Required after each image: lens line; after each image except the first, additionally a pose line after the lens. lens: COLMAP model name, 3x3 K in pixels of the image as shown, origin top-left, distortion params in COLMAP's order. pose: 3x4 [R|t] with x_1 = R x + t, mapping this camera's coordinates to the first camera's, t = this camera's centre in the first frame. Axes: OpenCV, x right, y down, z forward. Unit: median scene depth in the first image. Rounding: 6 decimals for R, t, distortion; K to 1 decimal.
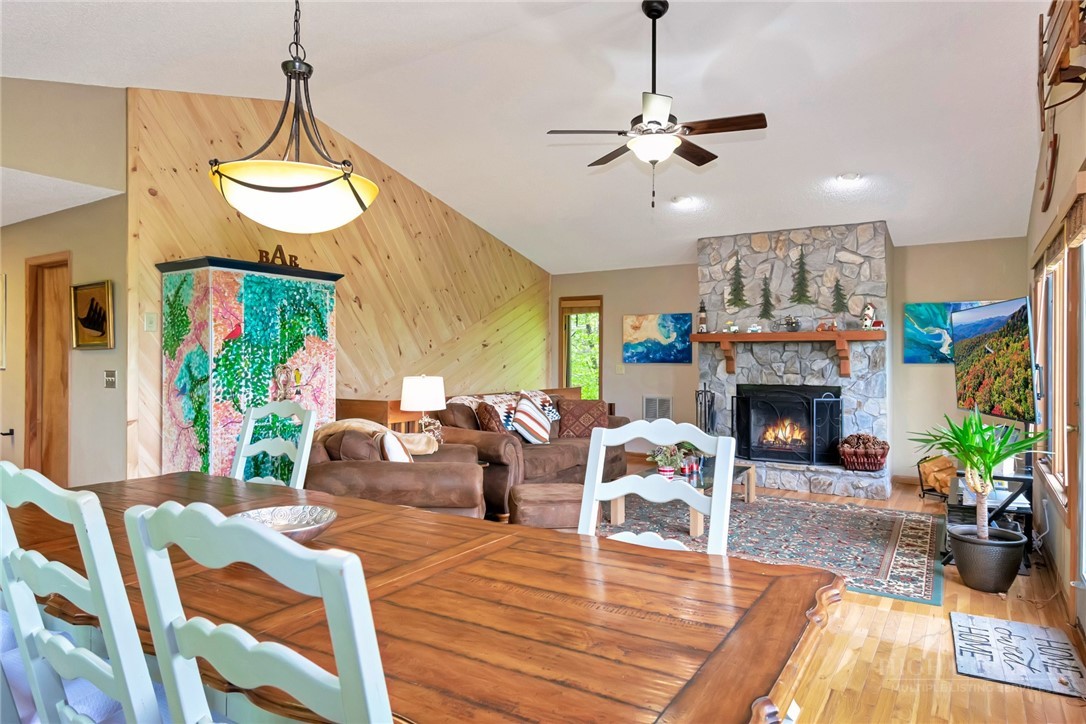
lens RADIAL K [[683.0, 0, 551.2], [0, 683.0, 359.3], [0, 0, 1]] dist [0.002119, -0.004411]
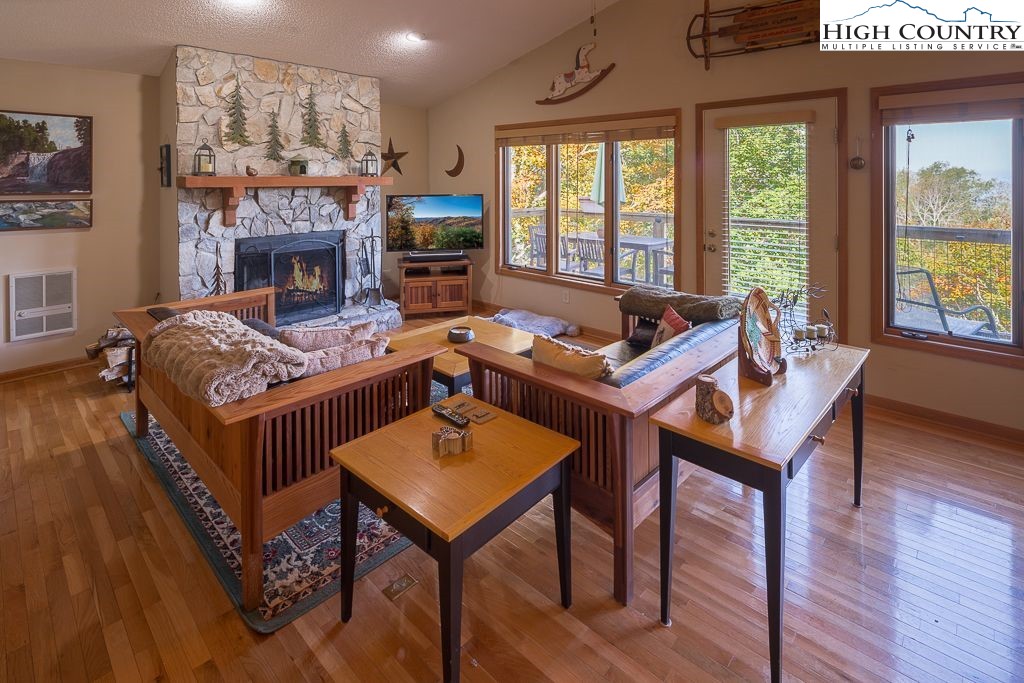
lens RADIAL K [[505.3, 0, 507.6], [0, 505.3, 182.9], [0, 0, 1]] dist [-0.002764, 0.000453]
pose [[0.171271, -0.014227, 0.985121, -0.272323], [-0.000587, 0.999894, 0.014542, -0.040491], [-0.985224, -0.003069, 0.171245, 0.607495]]
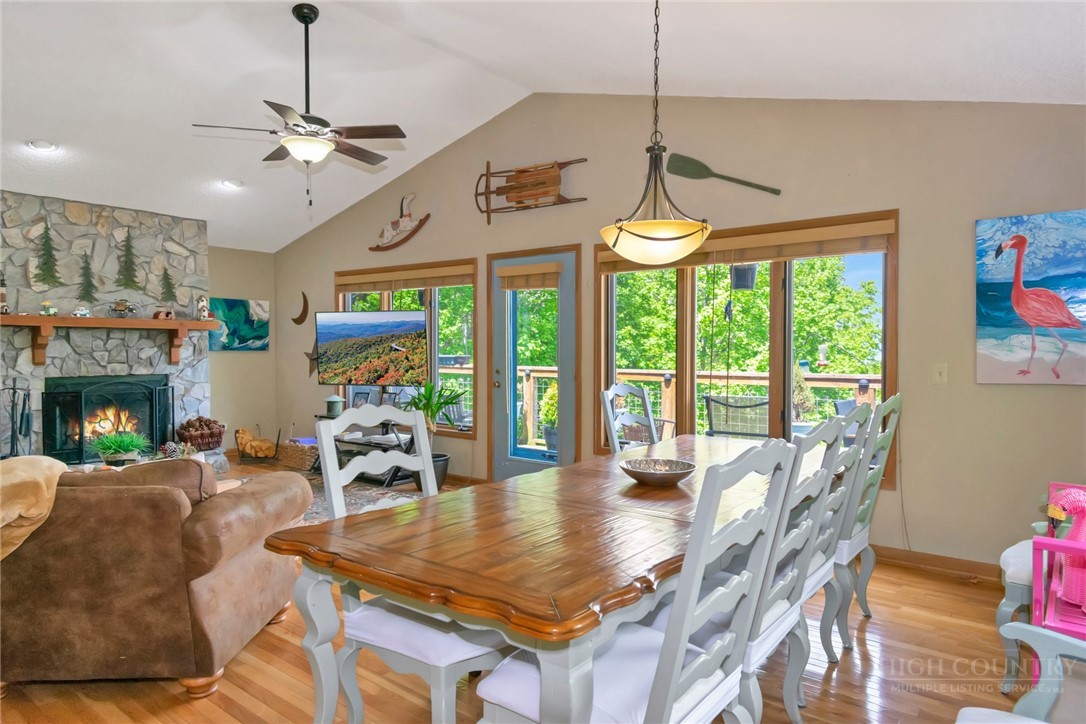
lens RADIAL K [[683.0, 0, 548.5], [0, 683.0, 361.6], [0, 0, 1]] dist [0.002119, -0.004411]
pose [[0.077458, -0.027428, 0.996618, -0.530020], [-0.006630, 0.999585, 0.028025, -0.010756], [-0.996974, -0.008779, 0.077244, 0.342205]]
